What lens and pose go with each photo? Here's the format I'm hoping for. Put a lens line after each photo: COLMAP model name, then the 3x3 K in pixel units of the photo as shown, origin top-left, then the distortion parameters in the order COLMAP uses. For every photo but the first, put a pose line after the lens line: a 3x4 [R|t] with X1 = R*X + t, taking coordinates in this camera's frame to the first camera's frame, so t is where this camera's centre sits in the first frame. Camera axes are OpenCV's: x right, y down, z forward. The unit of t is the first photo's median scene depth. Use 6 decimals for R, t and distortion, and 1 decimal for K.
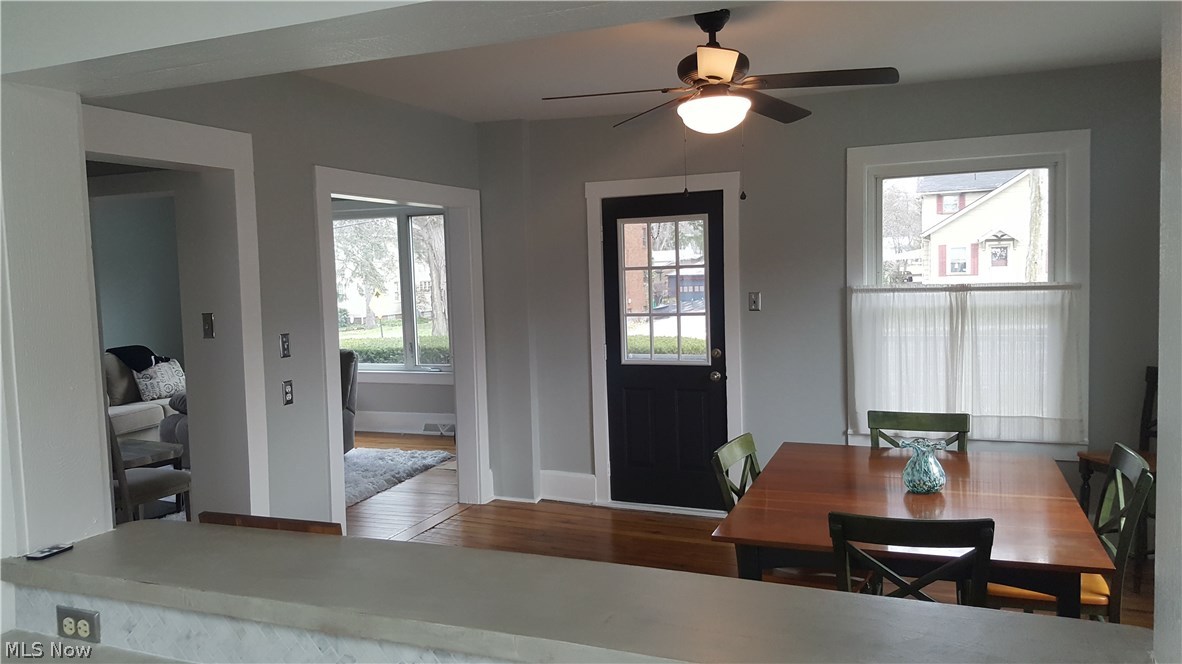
lens RADIAL K [[875.5, 0, 579.6], [0, 875.5, 331.5], [0, 0, 1]] dist [0.169363, -0.309293]
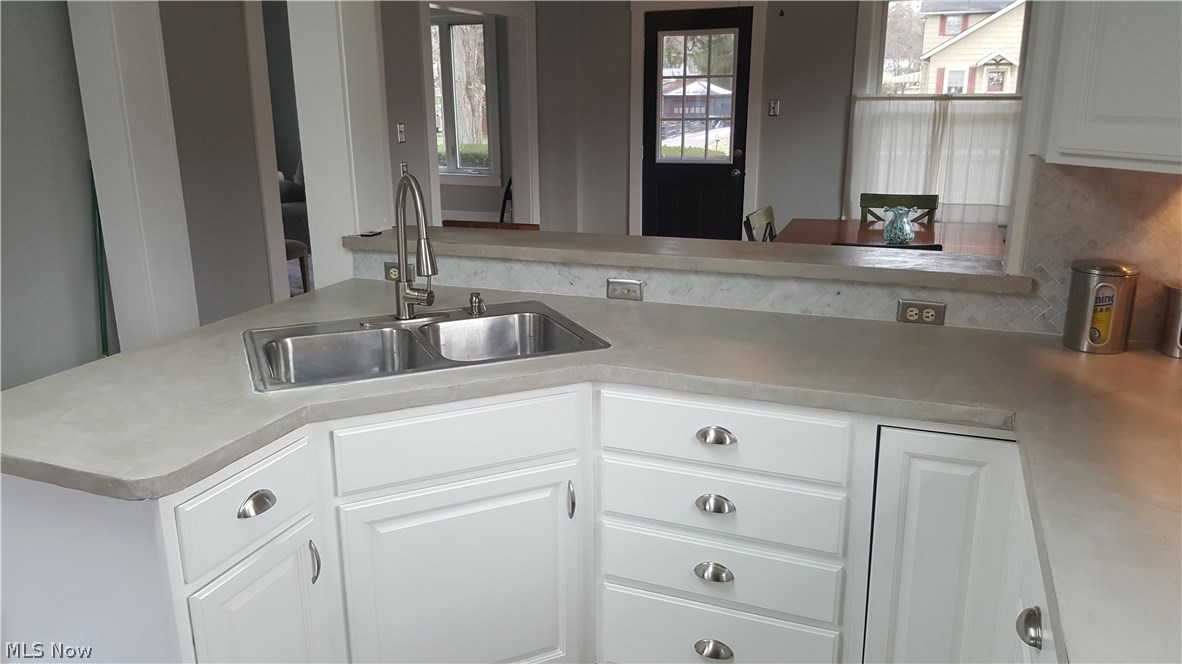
lens RADIAL K [[875.5, 0, 579.6], [0, 875.5, 331.5], [0, 0, 1]] dist [0.169363, -0.309293]
pose [[0.999687, 0.016754, 0.018563, -0.081861], [-0.020056, 0.980588, 0.195051, 0.034201], [-0.014934, -0.195362, 0.980617, -0.234292]]
